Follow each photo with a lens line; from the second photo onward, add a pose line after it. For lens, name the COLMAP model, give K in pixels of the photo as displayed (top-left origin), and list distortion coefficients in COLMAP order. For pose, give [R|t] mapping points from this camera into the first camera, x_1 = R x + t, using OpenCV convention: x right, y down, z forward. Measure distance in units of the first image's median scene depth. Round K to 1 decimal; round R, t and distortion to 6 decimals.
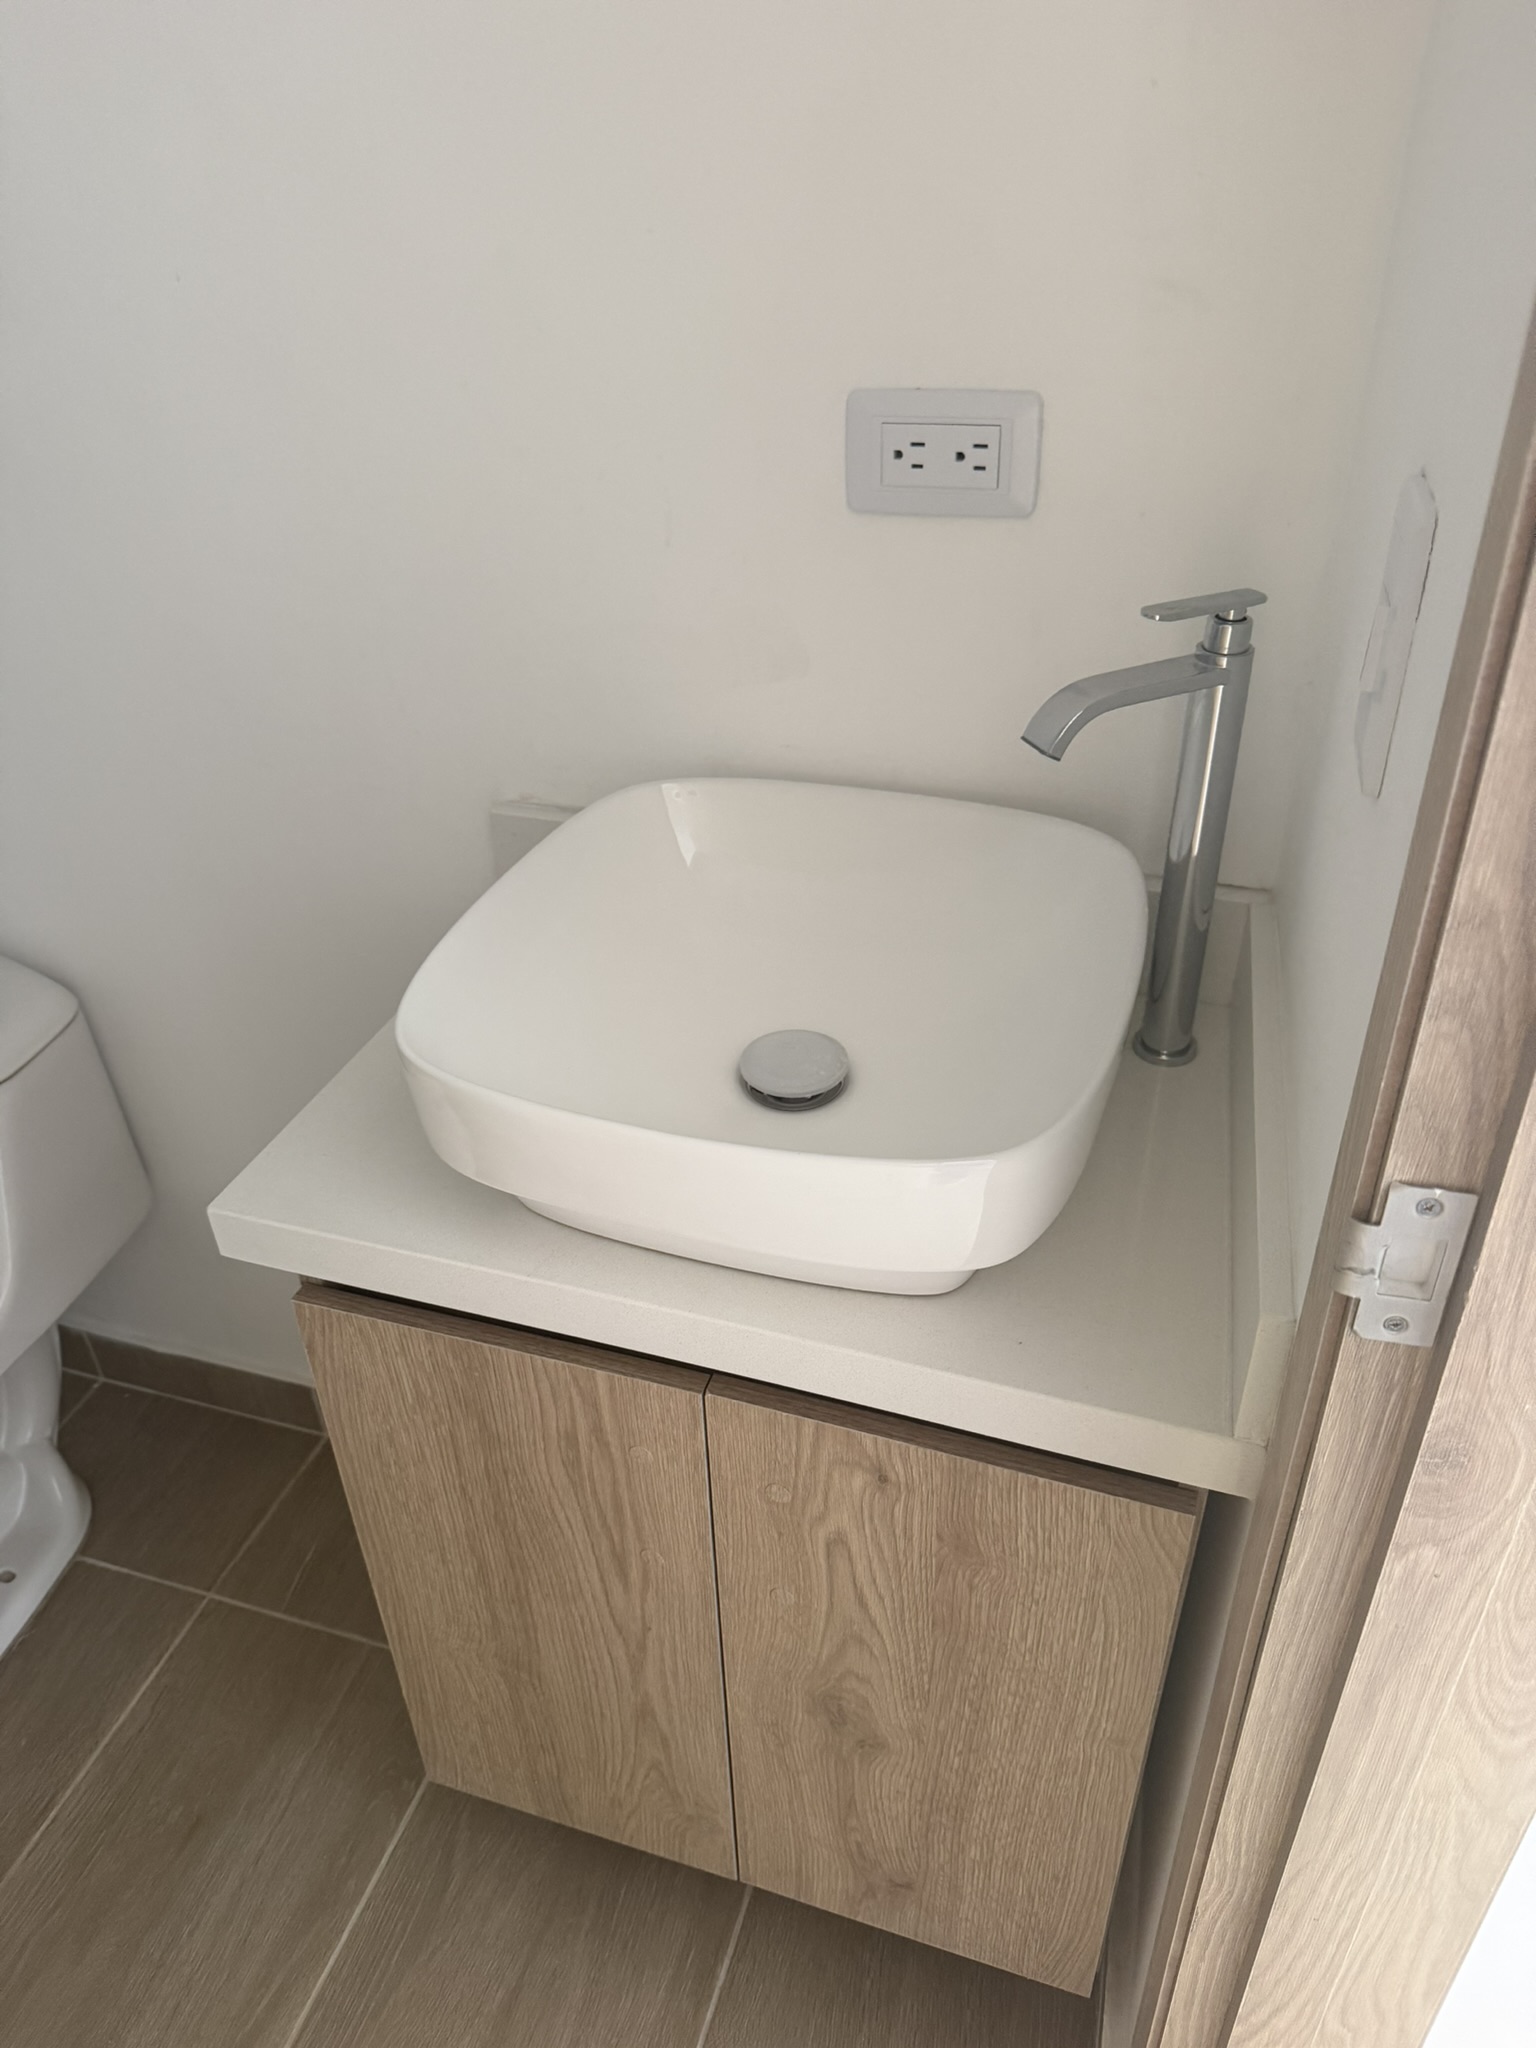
lens RADIAL K [[1424.7, 0, 766.9], [0, 1424.7, 958.3], [0, 0, 1]] dist [-0.001598, -0.034160]
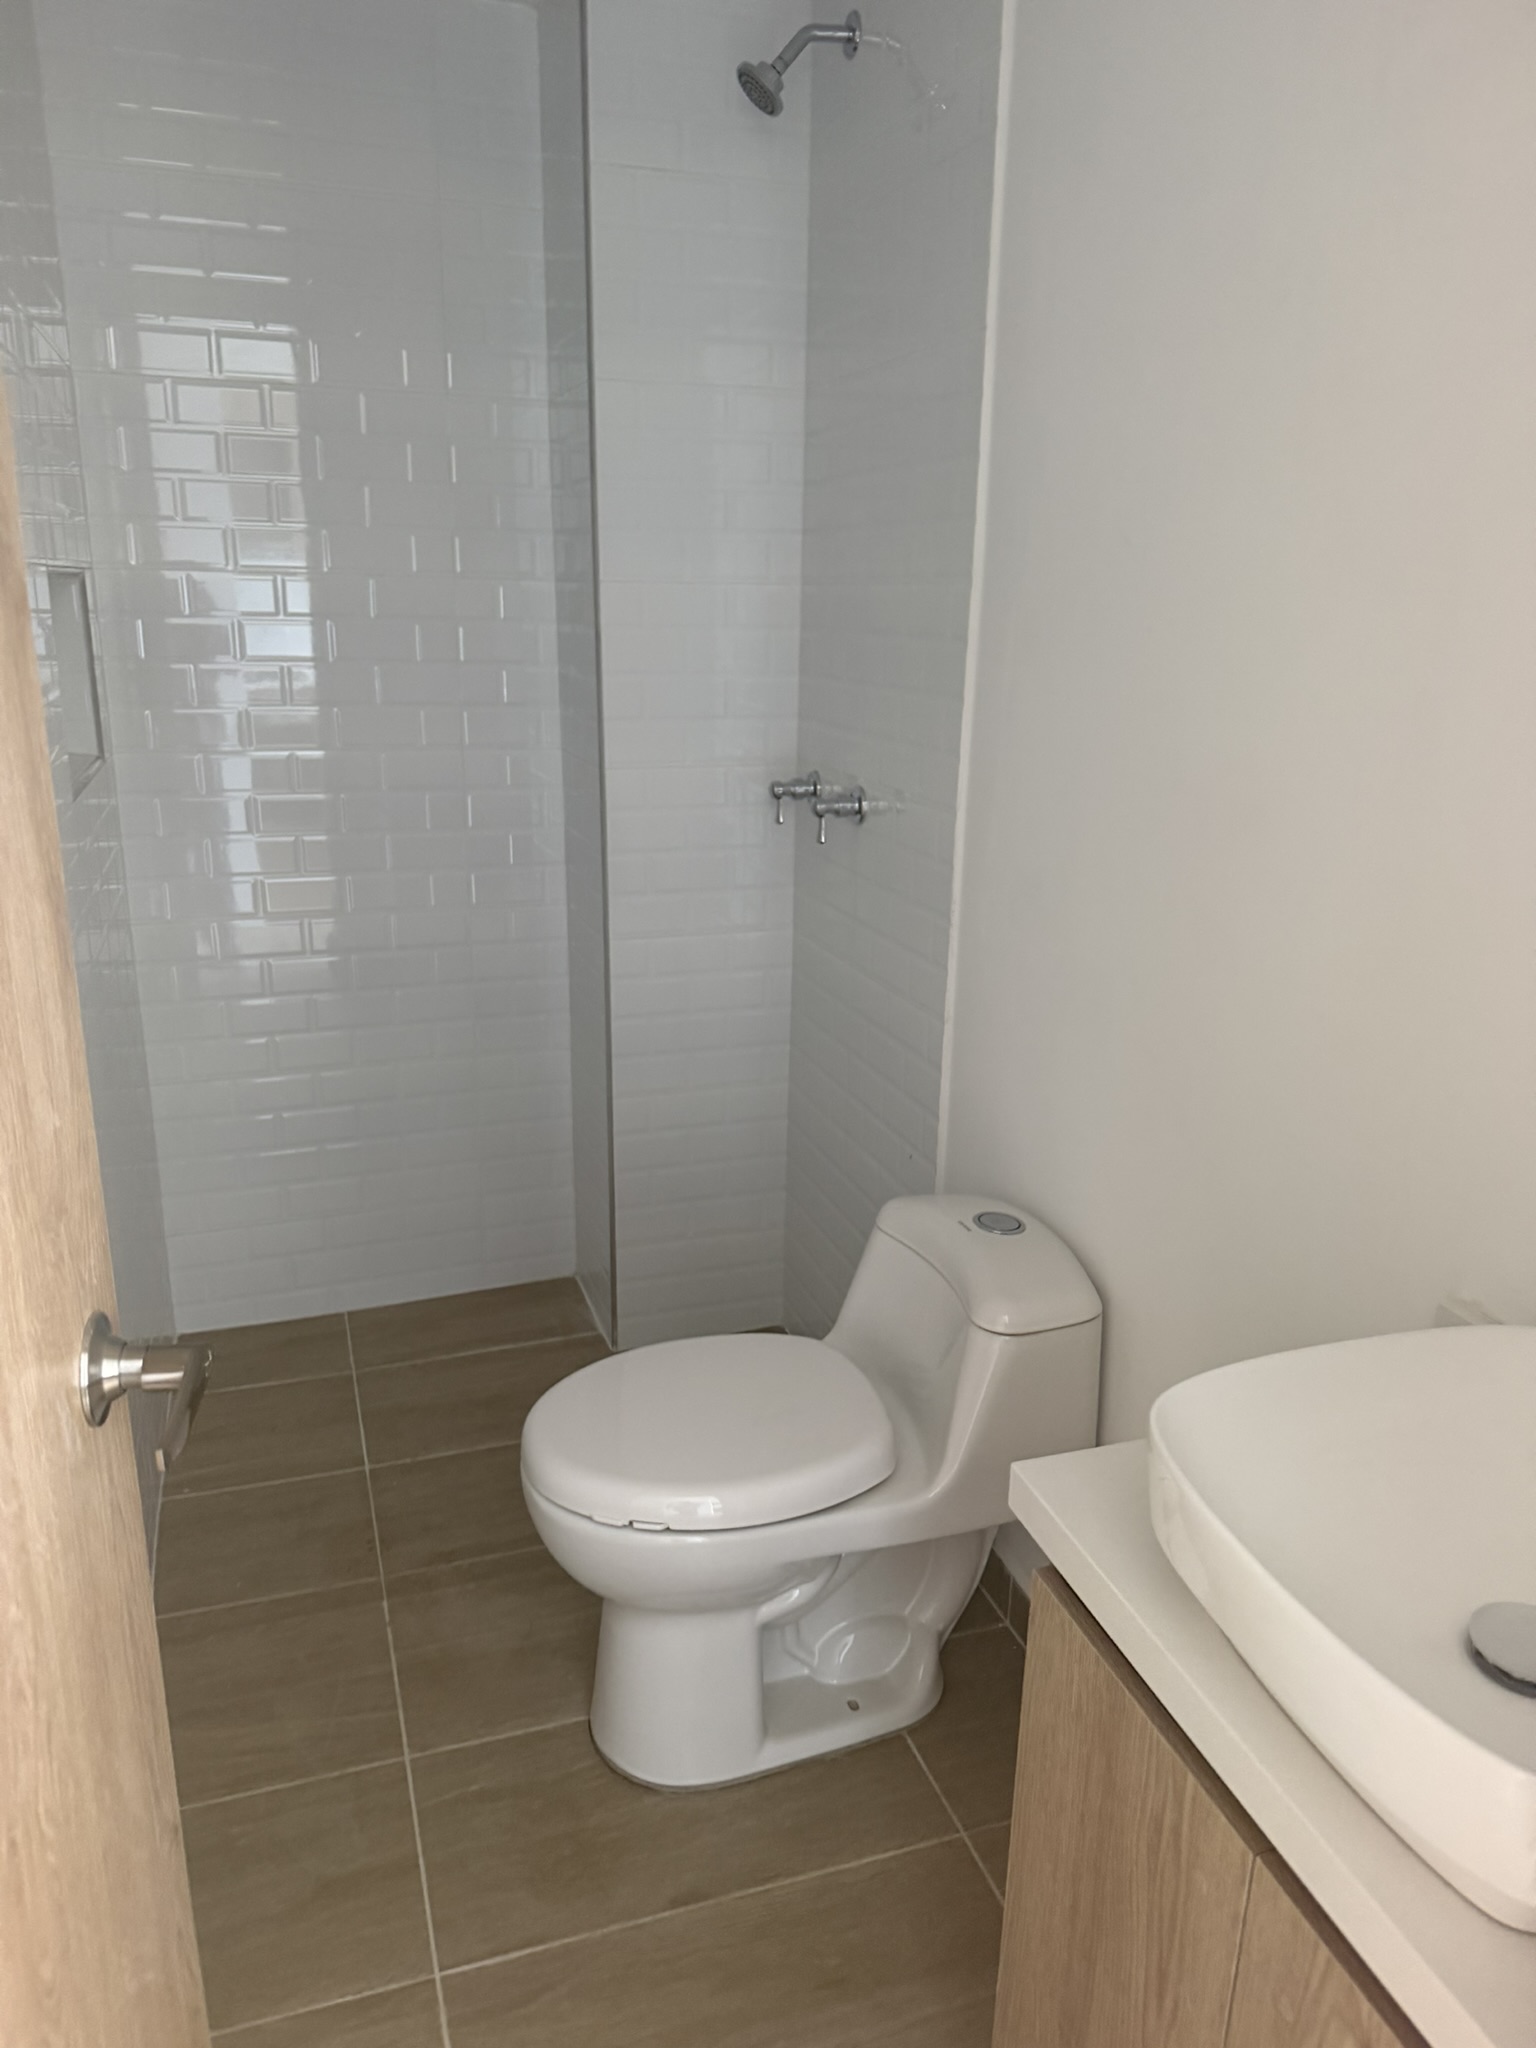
lens RADIAL K [[1429.3, 0, 768.0], [0, 1429.3, 1024.0], [0, 0, 1]] dist [0.001402, -0.025644]
pose [[0.595940, 0.287173, -0.749924, 0.300528], [-0.454897, 0.890307, -0.020561, -0.046361], [0.661758, 0.353391, 0.661204, -0.124295]]
